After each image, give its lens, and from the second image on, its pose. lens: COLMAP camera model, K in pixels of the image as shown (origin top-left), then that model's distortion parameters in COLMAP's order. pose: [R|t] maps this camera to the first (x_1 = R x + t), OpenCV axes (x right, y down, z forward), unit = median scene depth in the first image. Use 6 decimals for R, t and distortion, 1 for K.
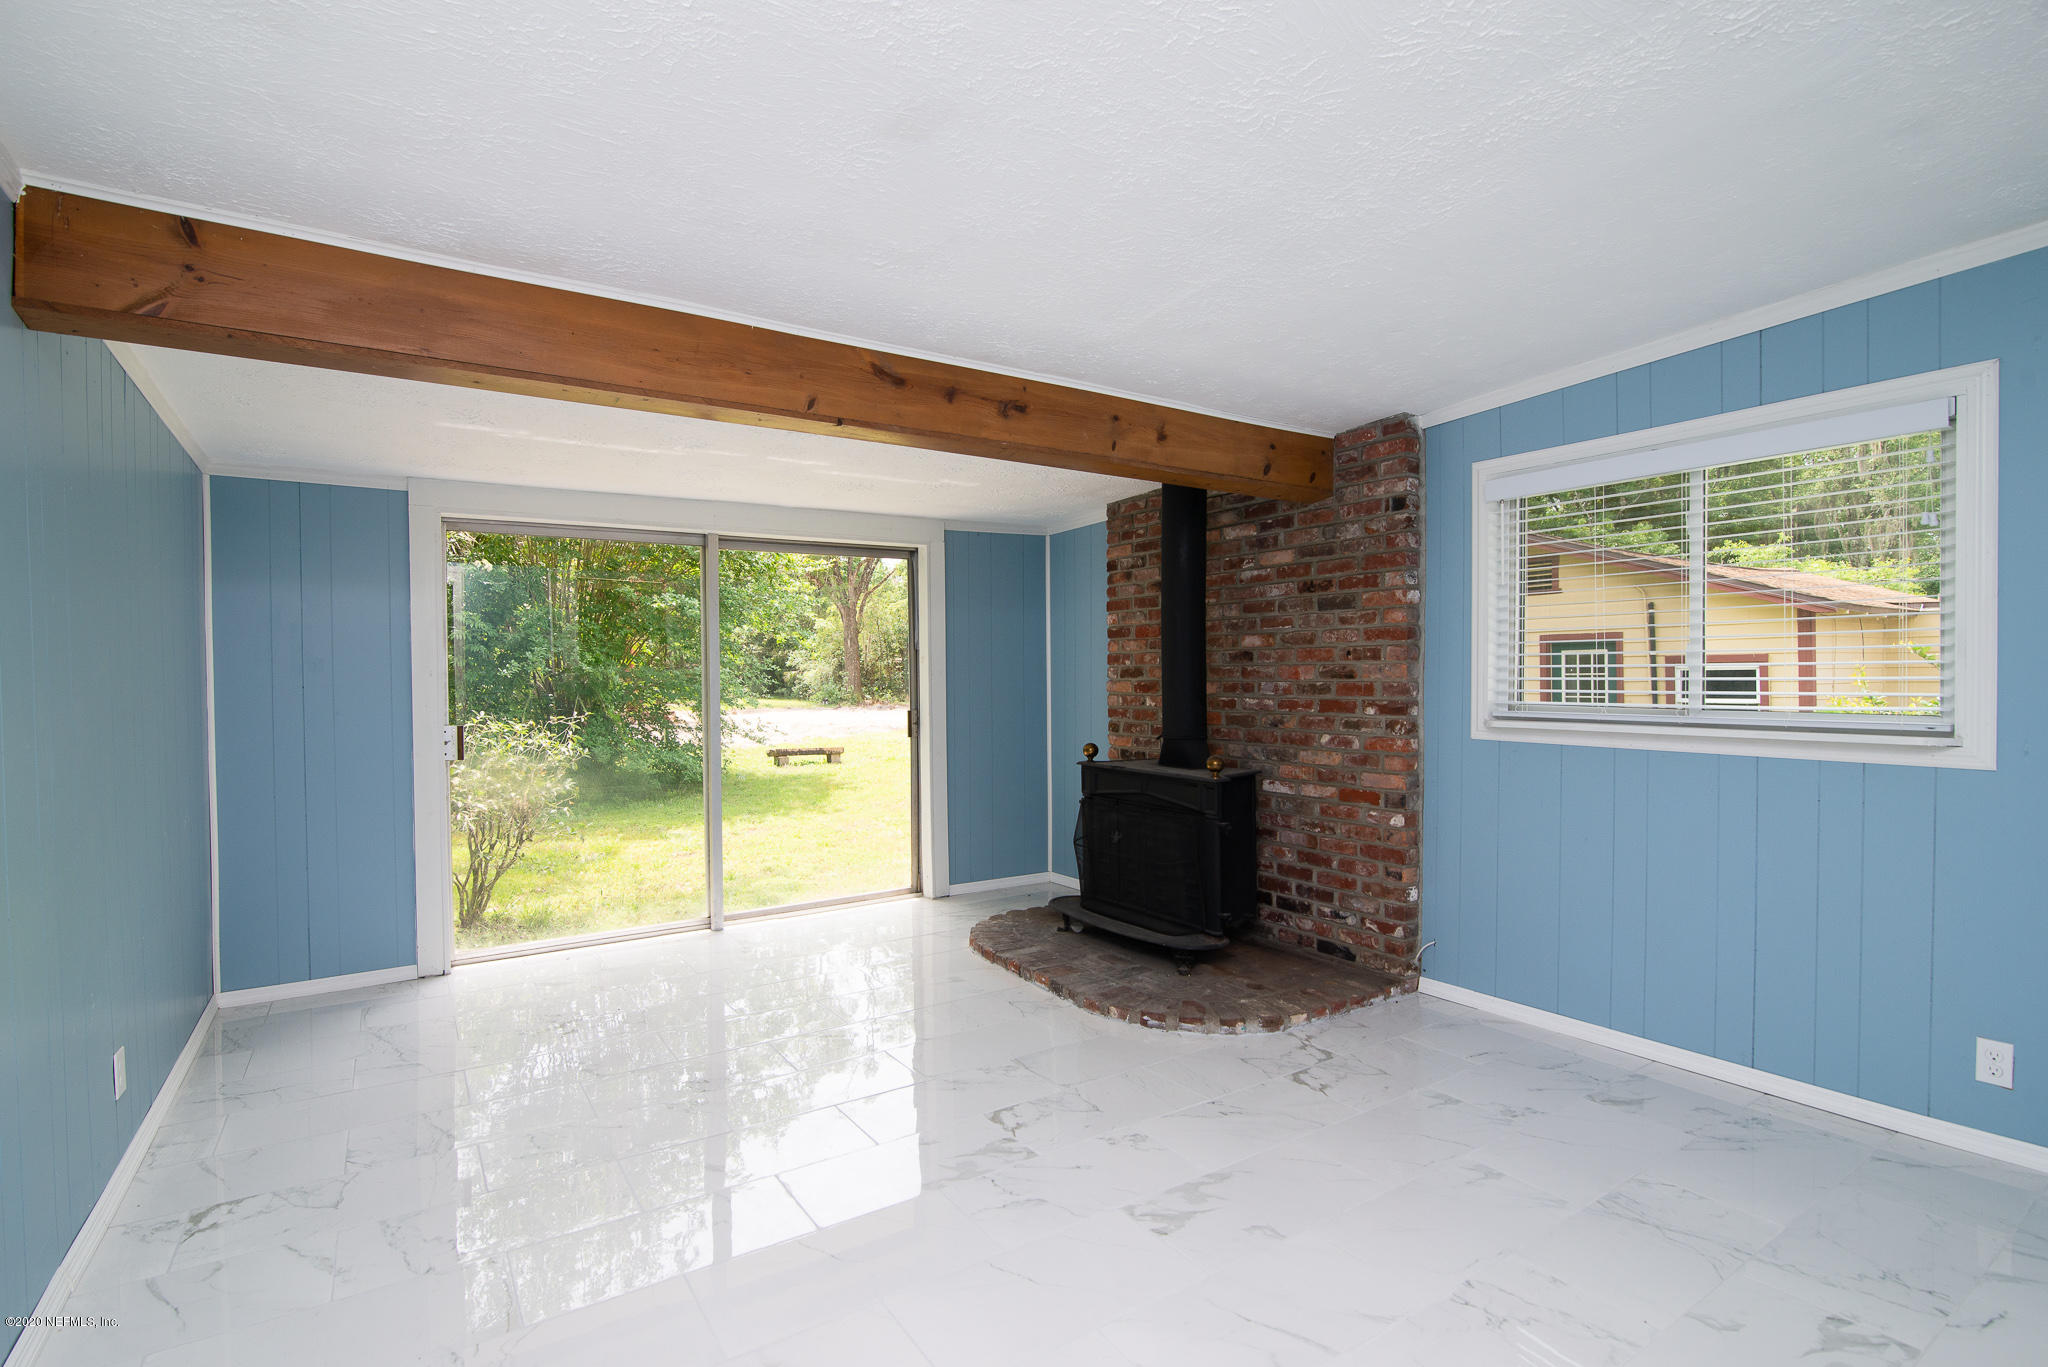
lens RADIAL K [[960.2, 0, 1024.0], [0, 960.2, 683.5], [0, 0, 1]] dist [-0.015669, -0.000197]
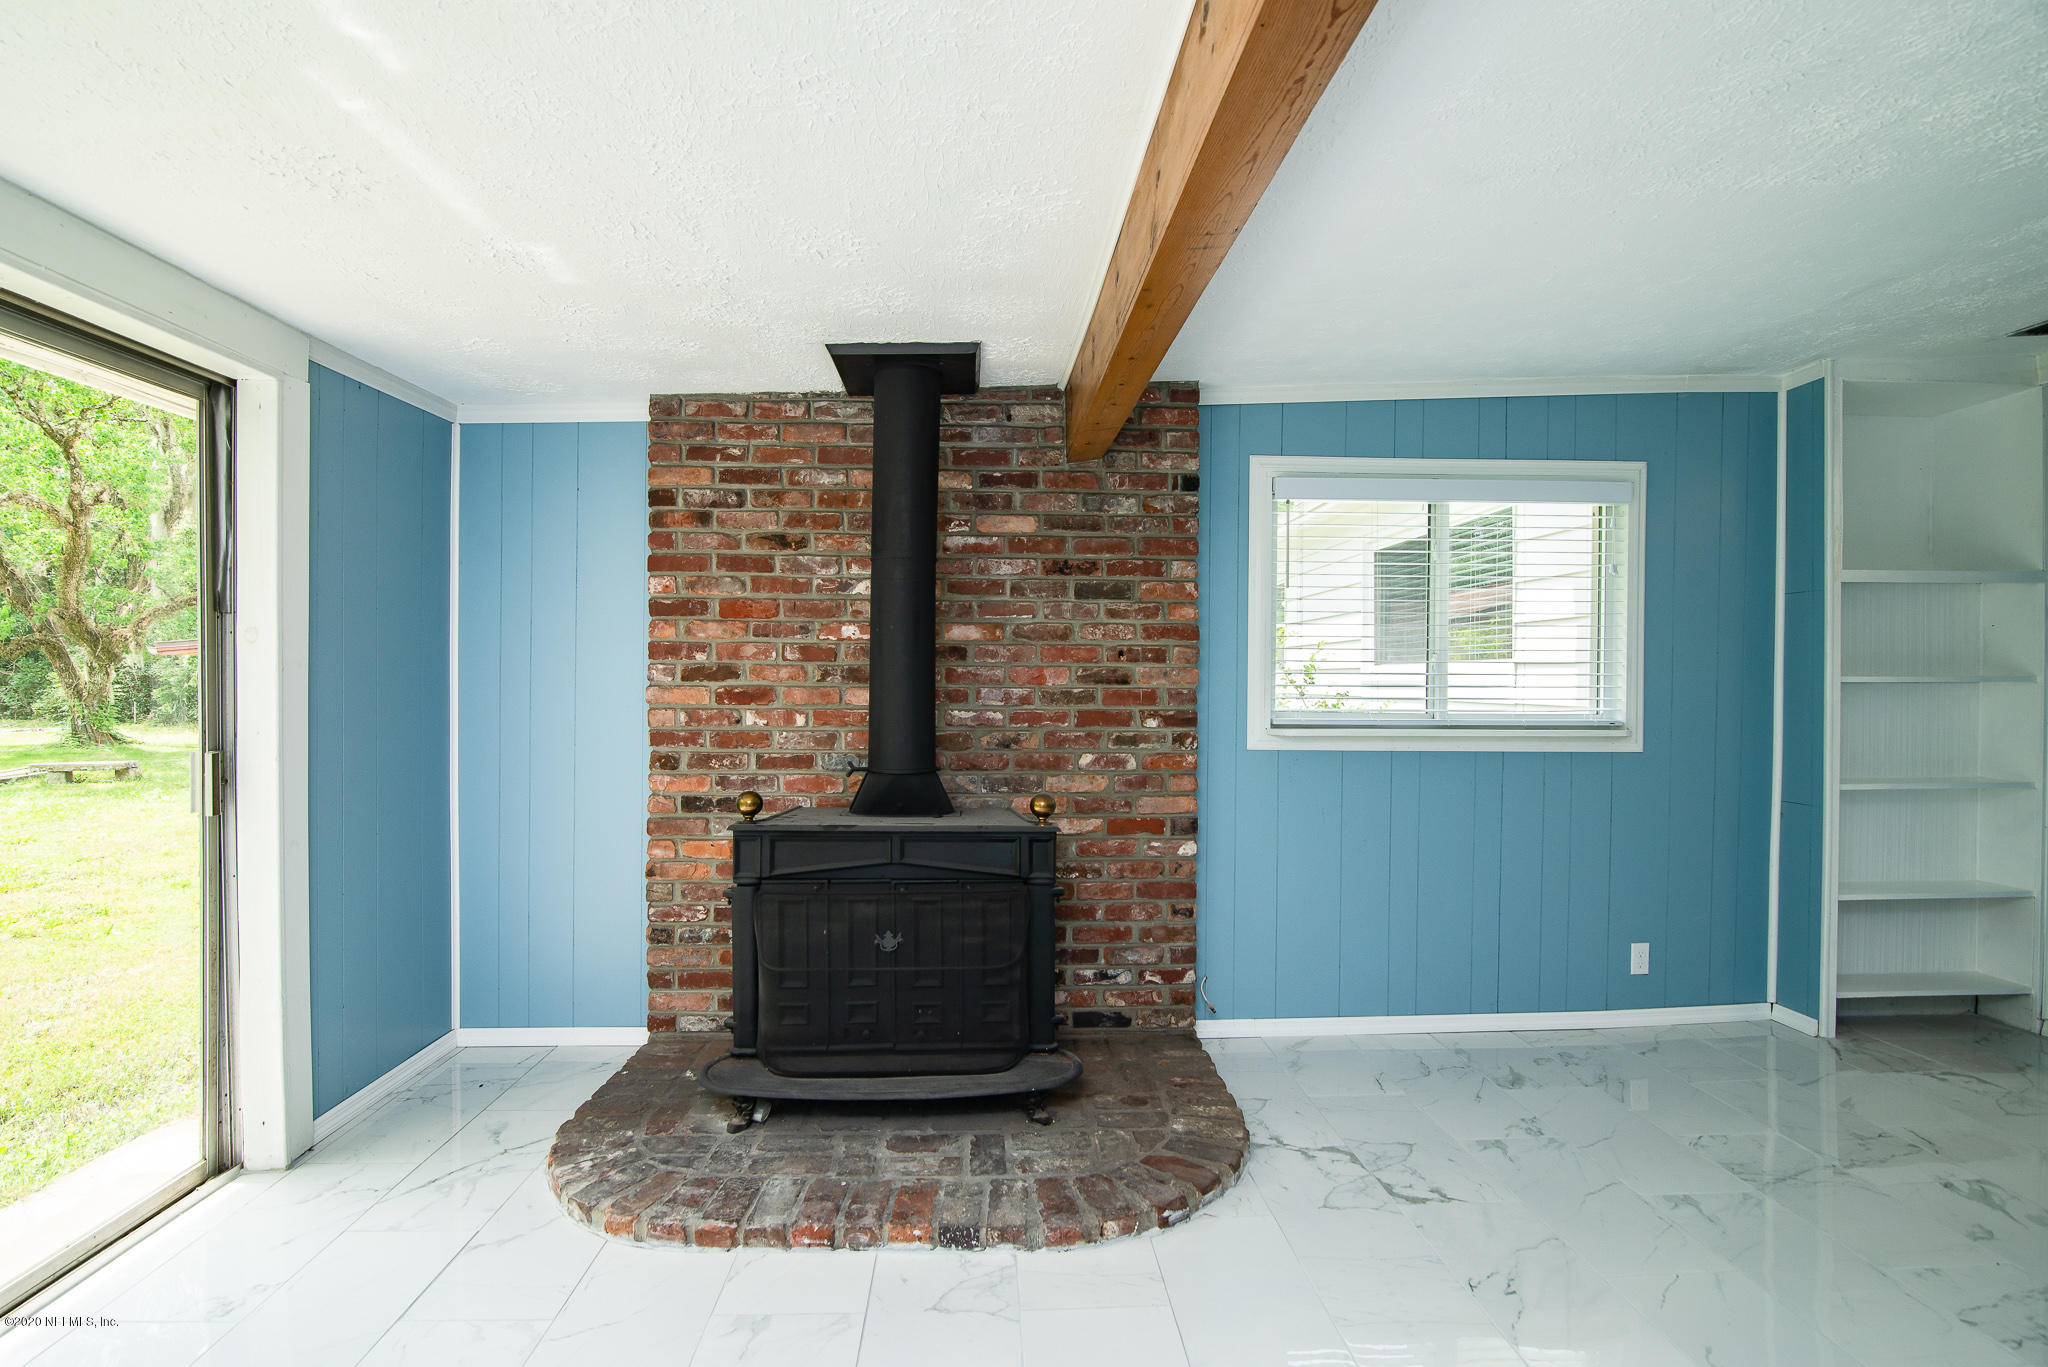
lens RADIAL K [[938.9, 0, 1024.0], [0, 938.9, 683.5], [0, 0, 1]] dist [-0.022270, 0.000083]
pose [[0.517124, 0.005719, 0.855892, -0.388073], [-0.000387, 0.999979, -0.006449, -0.000647], [-0.855911, 0.003004, 0.517115, 0.646189]]
